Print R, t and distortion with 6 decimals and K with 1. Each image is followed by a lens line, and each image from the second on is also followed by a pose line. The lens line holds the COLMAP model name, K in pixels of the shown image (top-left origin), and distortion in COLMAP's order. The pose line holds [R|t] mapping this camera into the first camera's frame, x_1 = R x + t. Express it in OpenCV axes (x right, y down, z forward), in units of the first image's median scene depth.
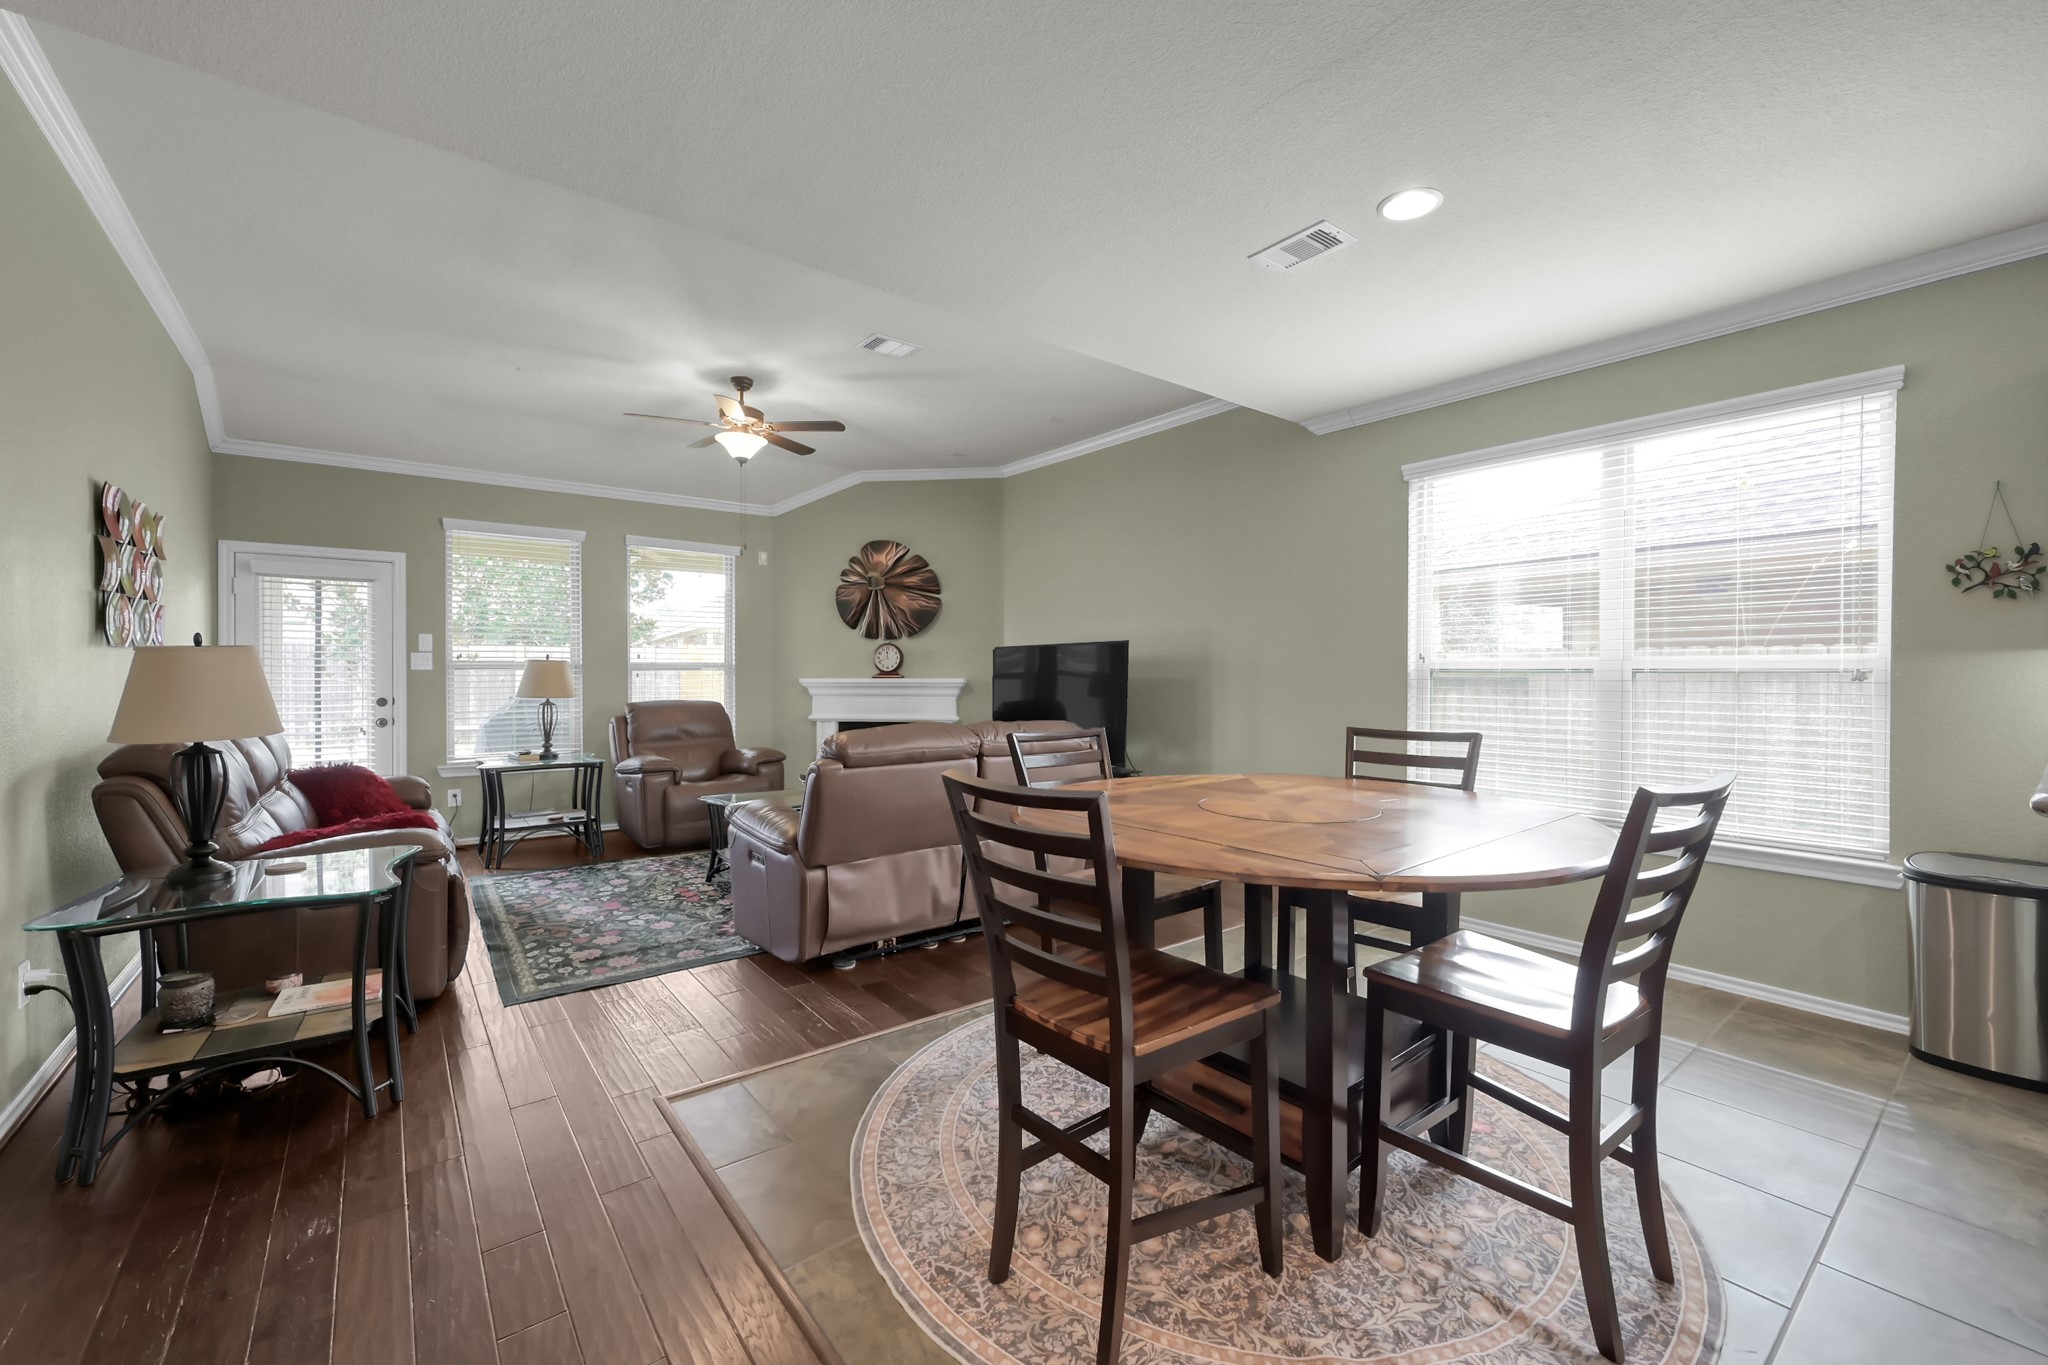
lens RADIAL K [[826.8, 0, 1013.8], [0, 826.8, 678.4], [0, 0, 1]] dist [0.001352, 0.000115]
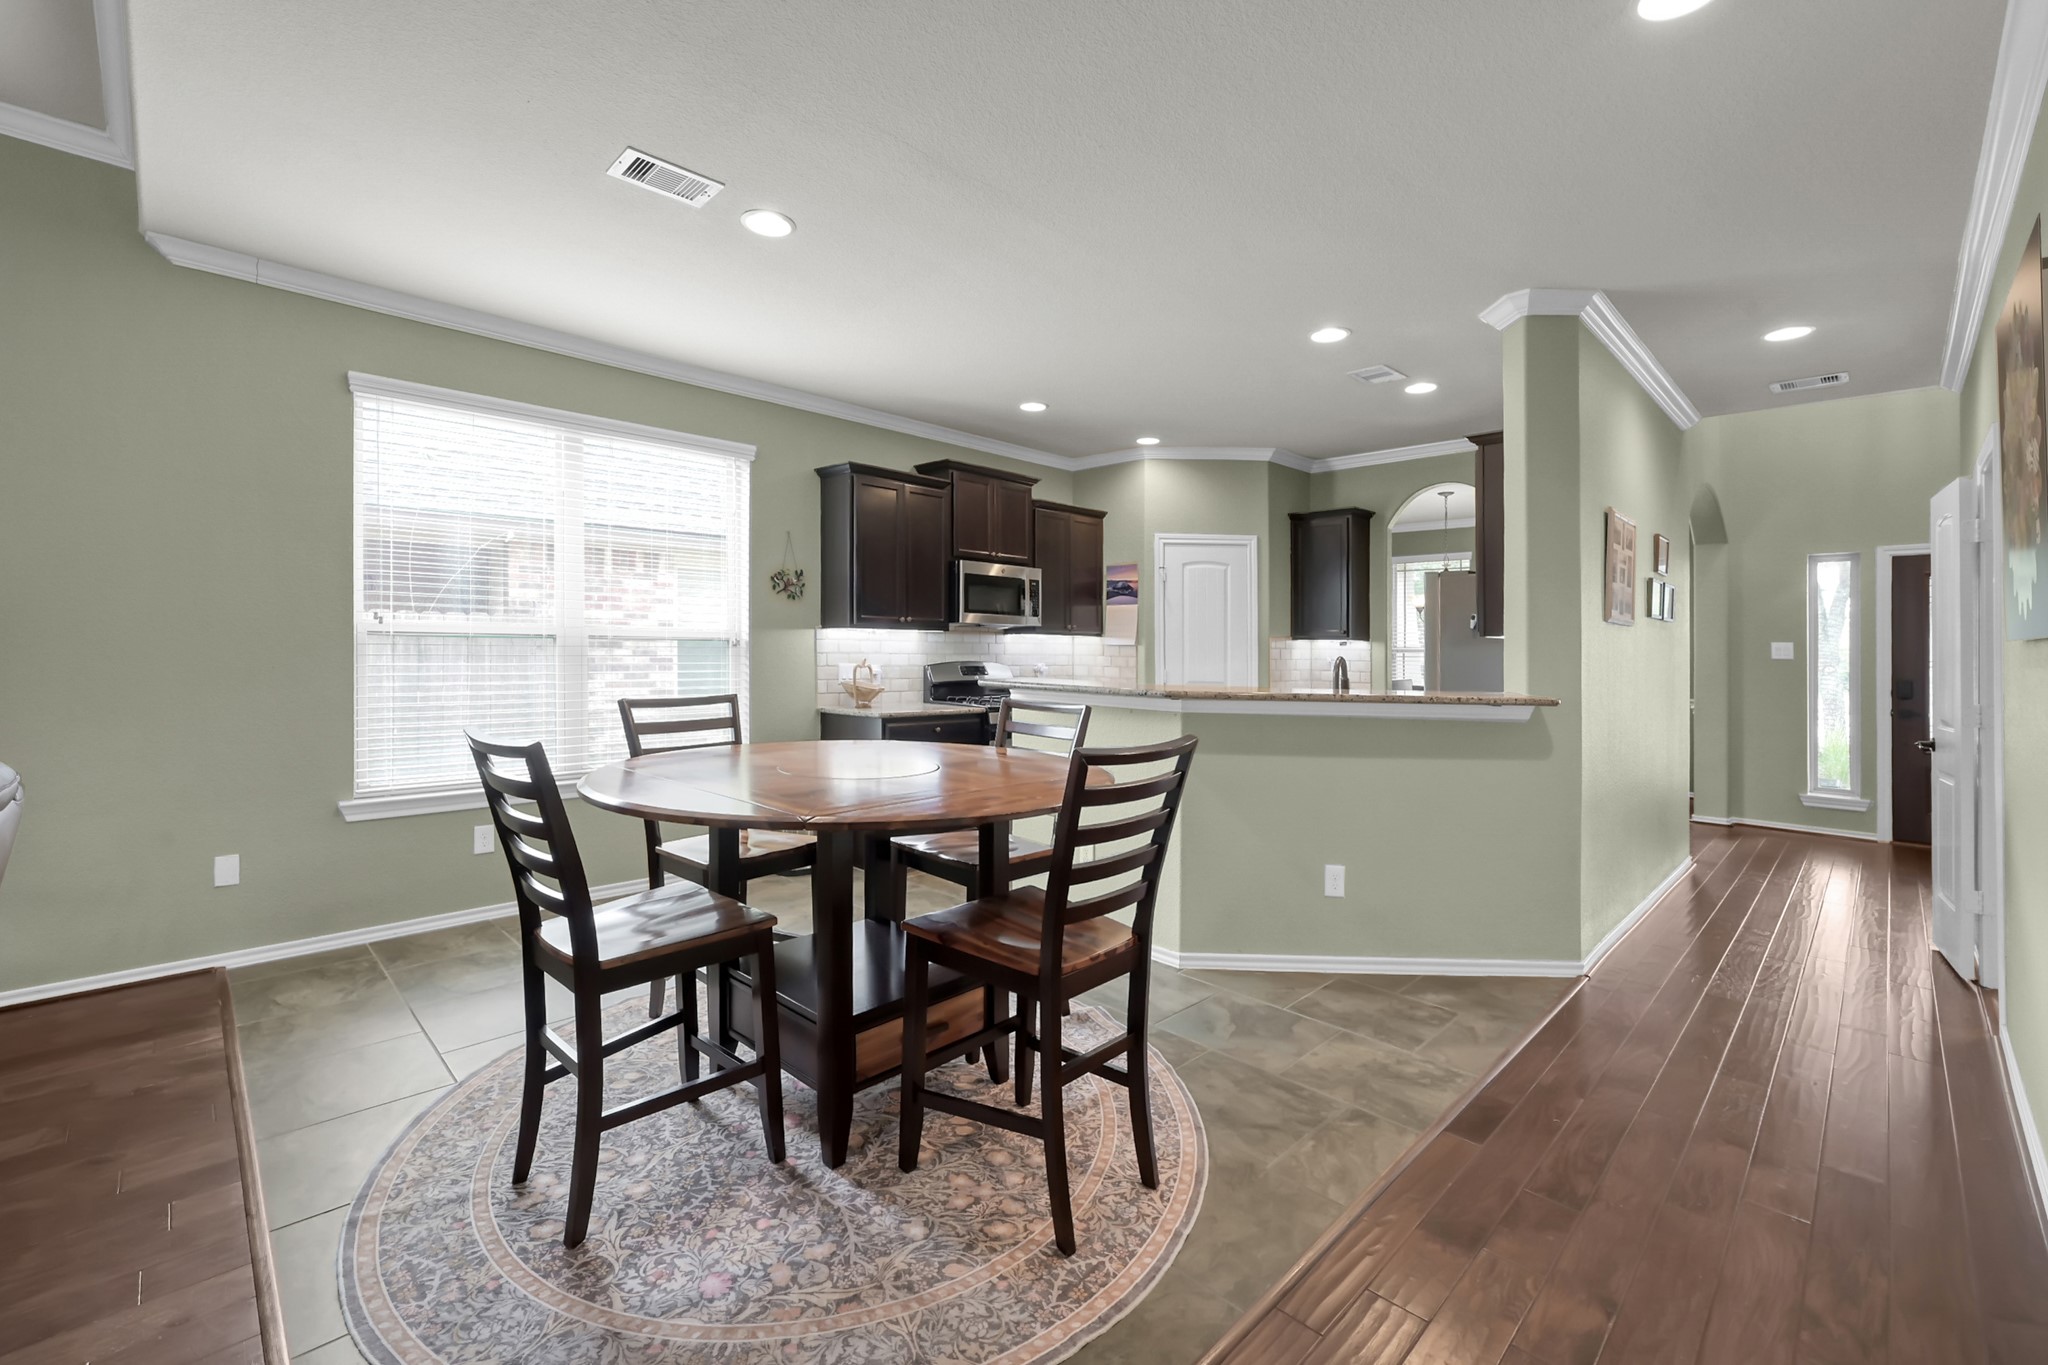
lens RADIAL K [[826.8, 0, 1050.7], [0, 826.8, 640.5], [0, 0, 1]] dist [0.001352, 0.000115]
pose [[-0.123805, 0.002770, 0.992303, -0.388038], [-0.008706, 0.999955, -0.003878, -0.004943], [-0.992268, -0.009119, -0.123776, 0.437993]]
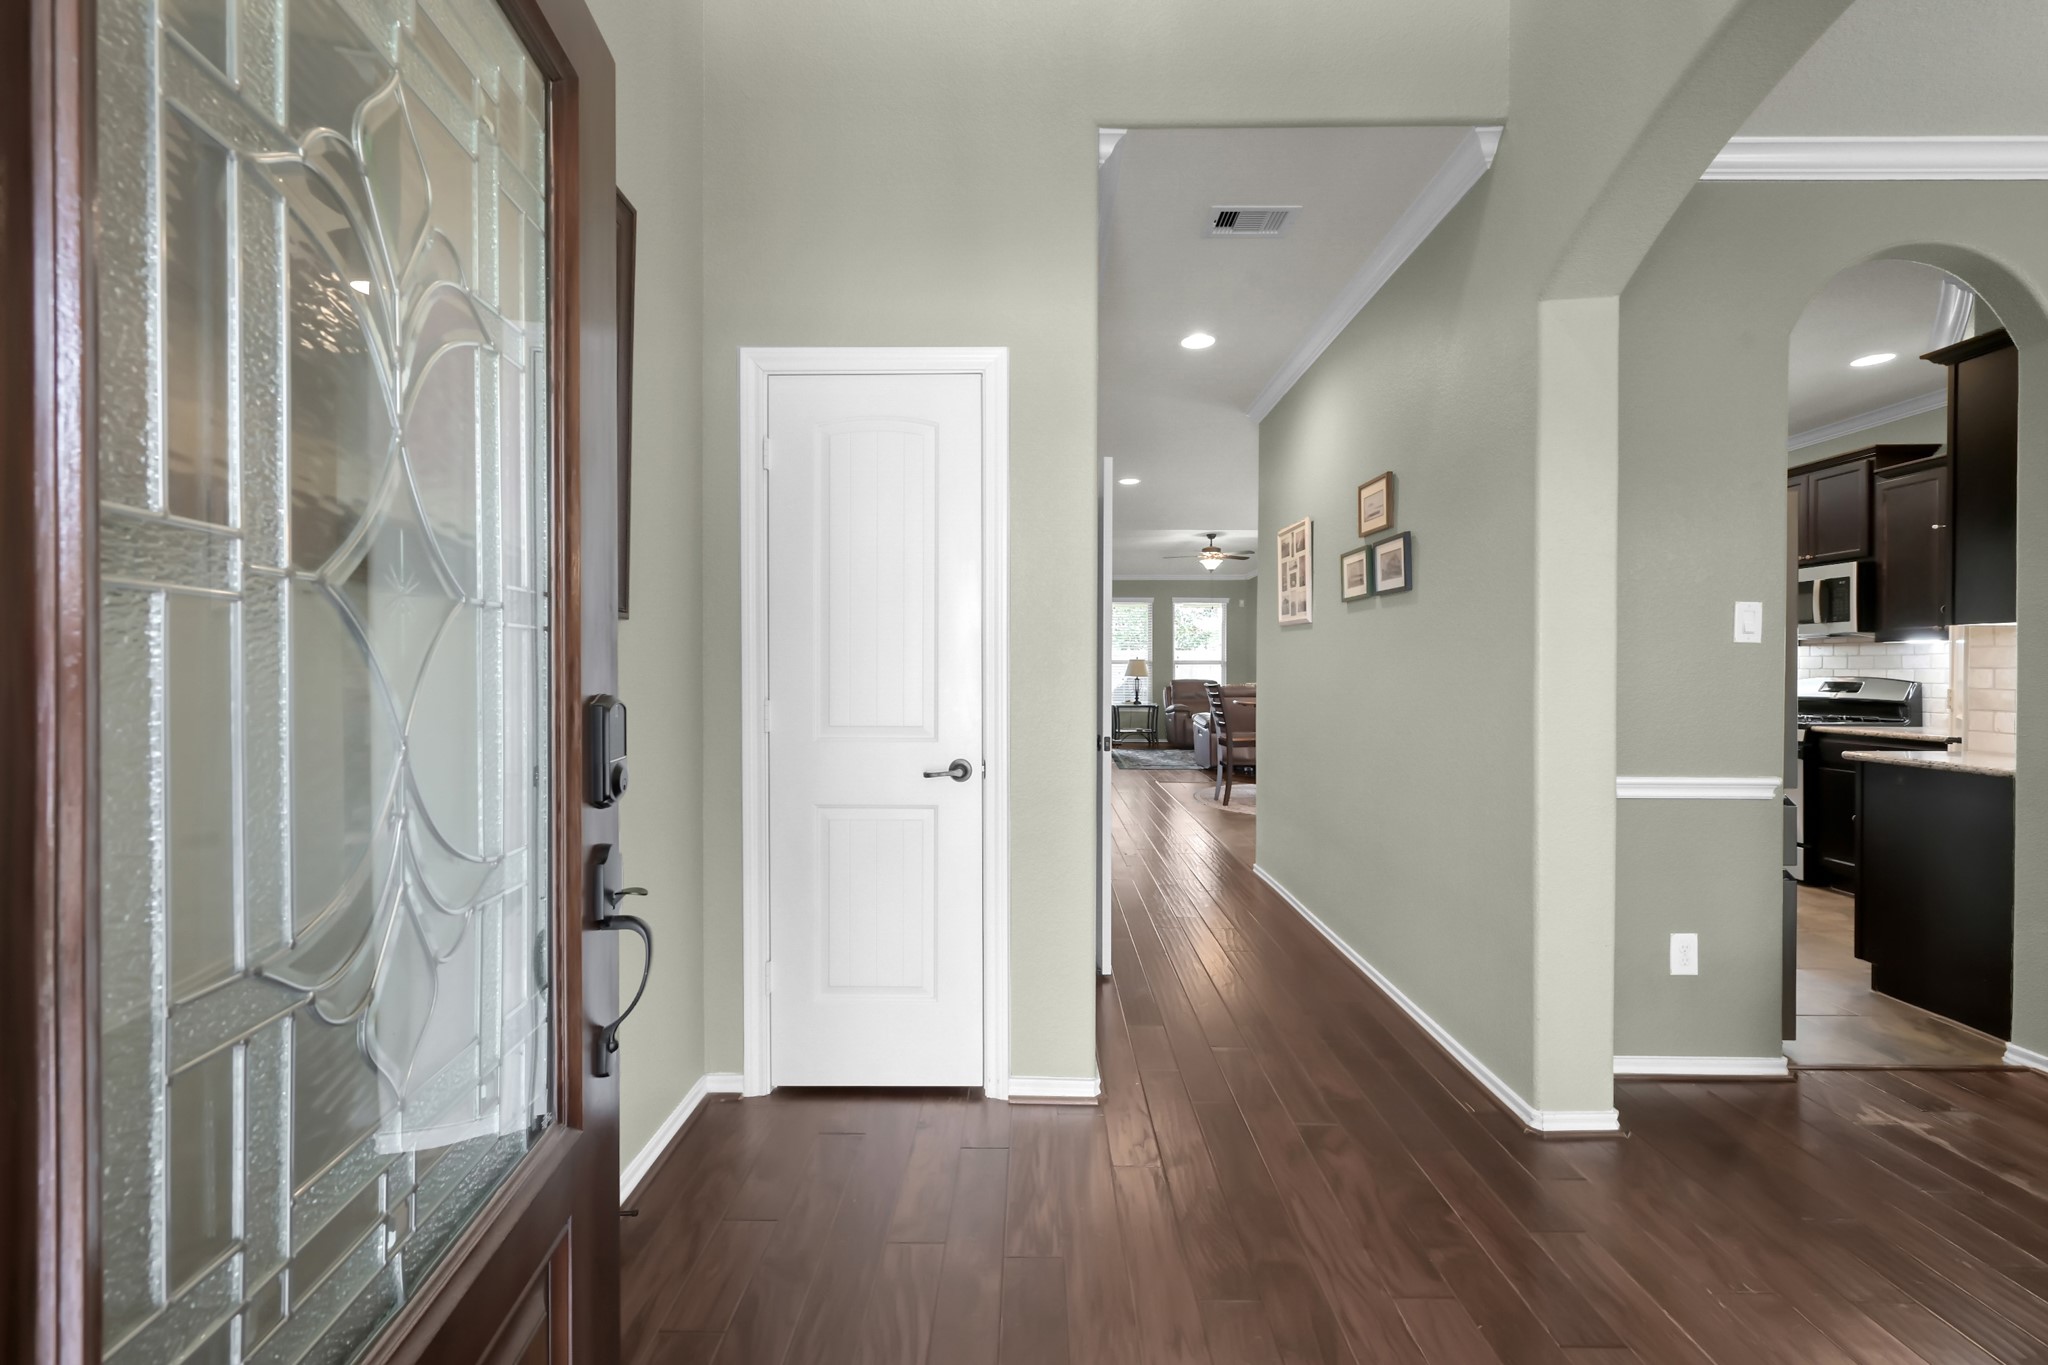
lens RADIAL K [[826.8, 0, 1023.2], [0, 826.8, 673.7], [0, 0, 1]] dist [0.001352, 0.000115]
pose [[0.794017, 0.009591, -0.607820, 0.722937], [-0.009994, 0.999946, 0.002723, 0.017485], [0.607813, 0.003913, 0.794071, -1.264320]]
